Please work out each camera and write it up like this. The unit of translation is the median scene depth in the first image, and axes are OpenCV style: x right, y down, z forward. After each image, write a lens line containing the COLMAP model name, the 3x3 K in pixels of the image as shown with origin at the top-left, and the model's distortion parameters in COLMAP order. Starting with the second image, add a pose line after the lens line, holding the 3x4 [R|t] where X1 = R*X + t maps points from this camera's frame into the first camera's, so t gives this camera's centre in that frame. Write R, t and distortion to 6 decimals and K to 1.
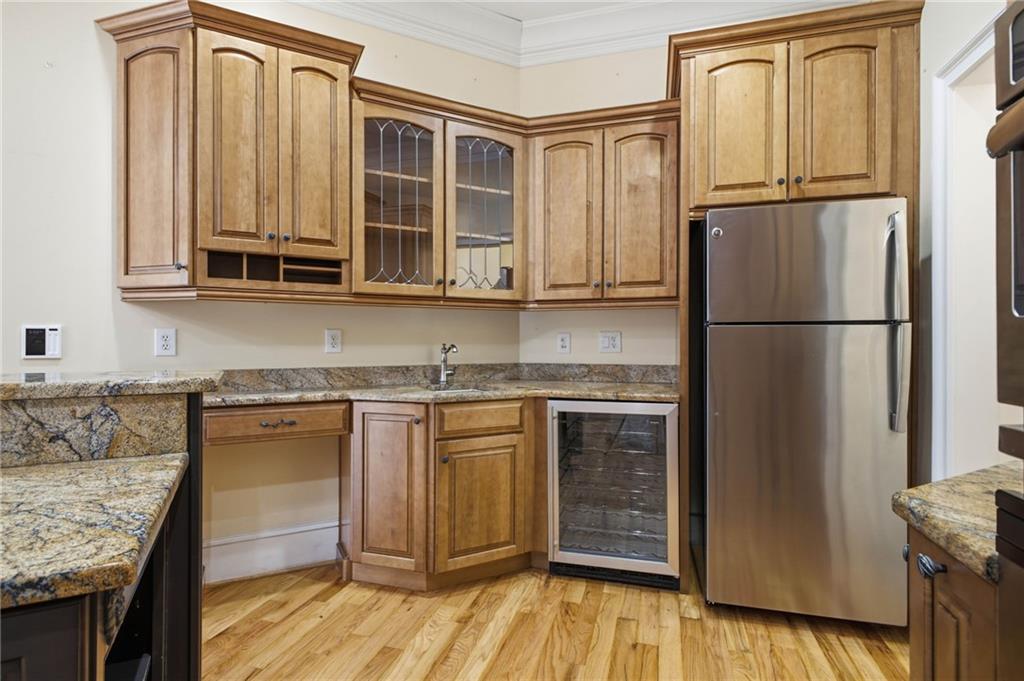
lens RADIAL K [[504.4, 0, 512.0], [0, 504.4, 340.5], [0, 0, 1]] dist [0.004893, -0.000083]
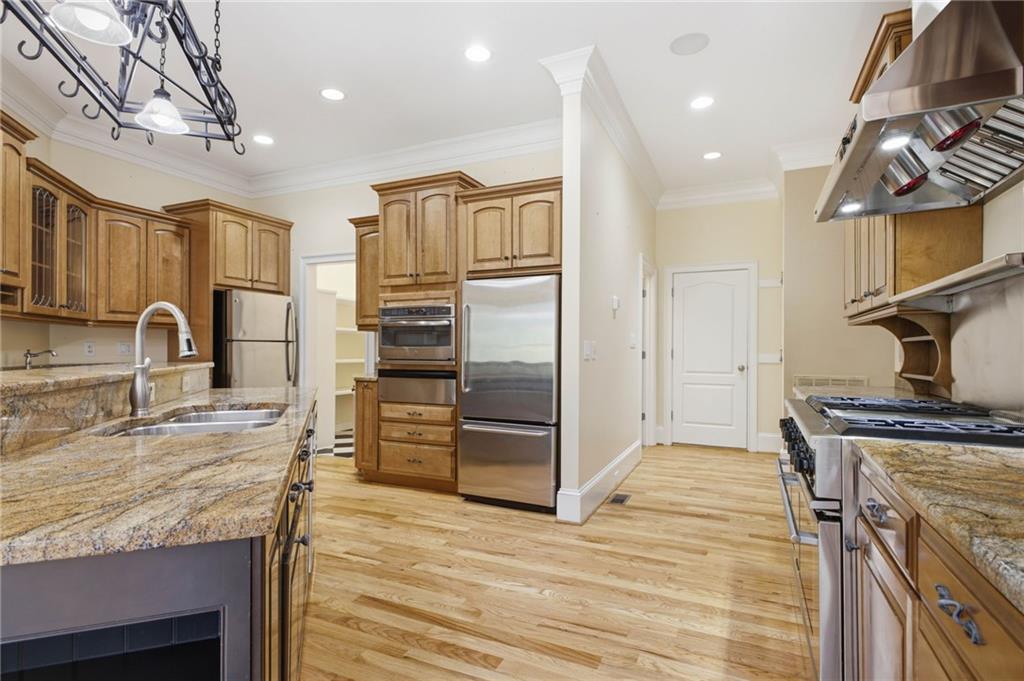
lens RADIAL K [[508.7, 0, 513.3], [0, 508.7, 347.3], [0, 0, 1]] dist [-0.002515, -0.000276]
pose [[0.145316, 0.001801, 0.989384, -1.327903], [-0.007194, 0.999974, -0.000763, -0.007943], [-0.989359, -0.007006, 0.145325, -0.450650]]
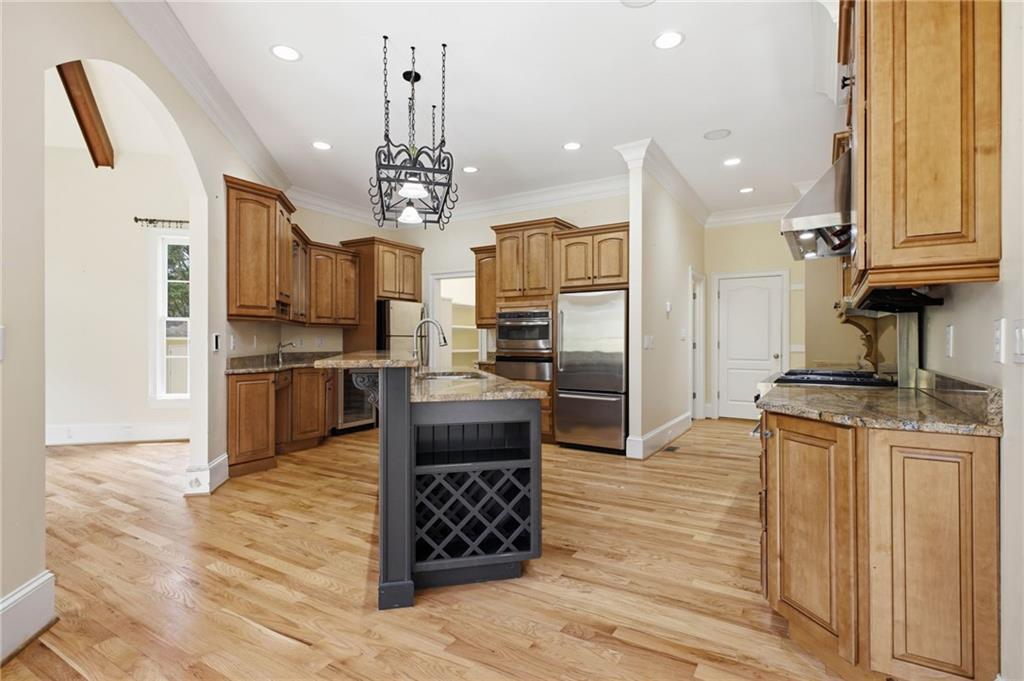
lens RADIAL K [[504.4, 0, 512.0], [0, 504.4, 340.5], [0, 0, 1]] dist [0.004893, -0.000083]
pose [[0.262425, -0.000472, 0.964952, -1.970355], [-0.002649, 0.999996, 0.001210, -0.008995], [-0.964949, -0.002874, 0.262423, -0.456677]]
